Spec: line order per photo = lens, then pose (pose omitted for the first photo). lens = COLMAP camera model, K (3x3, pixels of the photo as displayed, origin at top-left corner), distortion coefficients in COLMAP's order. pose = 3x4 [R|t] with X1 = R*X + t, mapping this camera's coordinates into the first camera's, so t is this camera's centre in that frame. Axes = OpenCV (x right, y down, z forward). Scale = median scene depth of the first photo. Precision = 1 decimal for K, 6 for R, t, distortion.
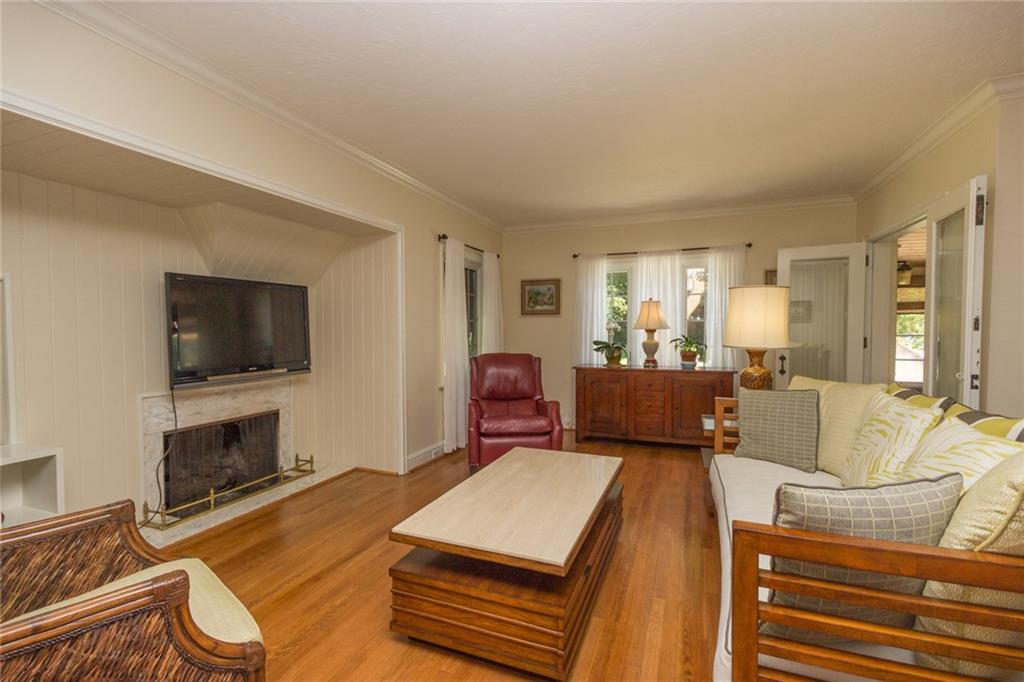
lens RADIAL K [[468.8, 0, 513.7], [0, 468.8, 342.6], [0, 0, 1]] dist [-0.000602, -0.000088]
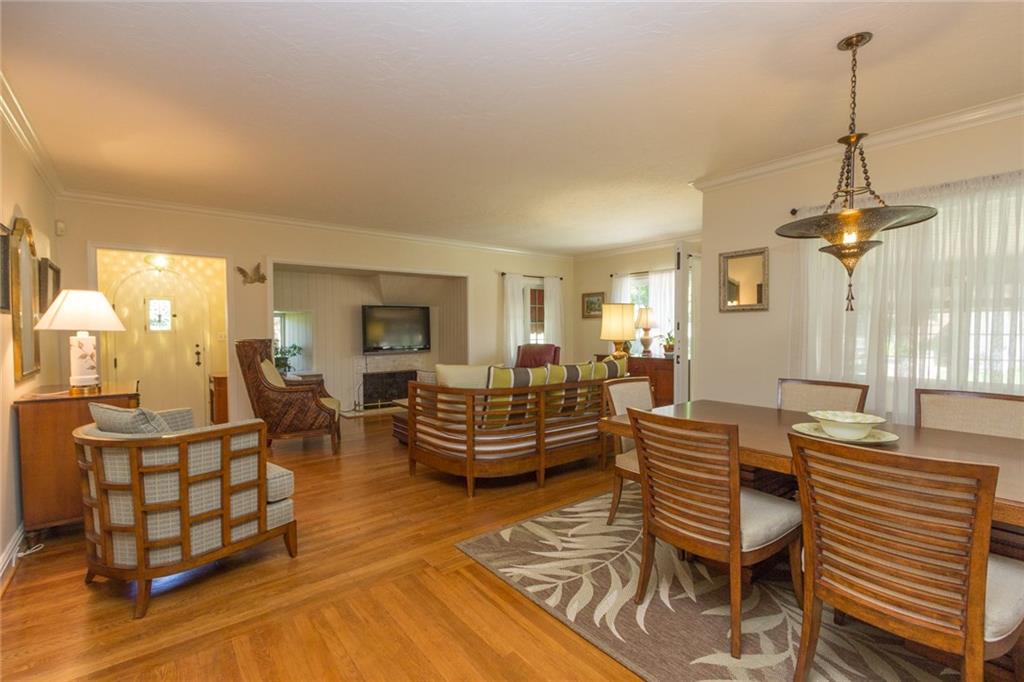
lens RADIAL K [[468.8, 0, 510.3], [0, 468.8, 341.3], [0, 0, 1]] dist [-0.000602, -0.000088]
pose [[0.864975, 0.012019, -0.501670, 0.597876], [-0.011151, 0.999927, 0.004730, 0.006683], [0.501690, 0.001502, 0.865046, -0.368543]]
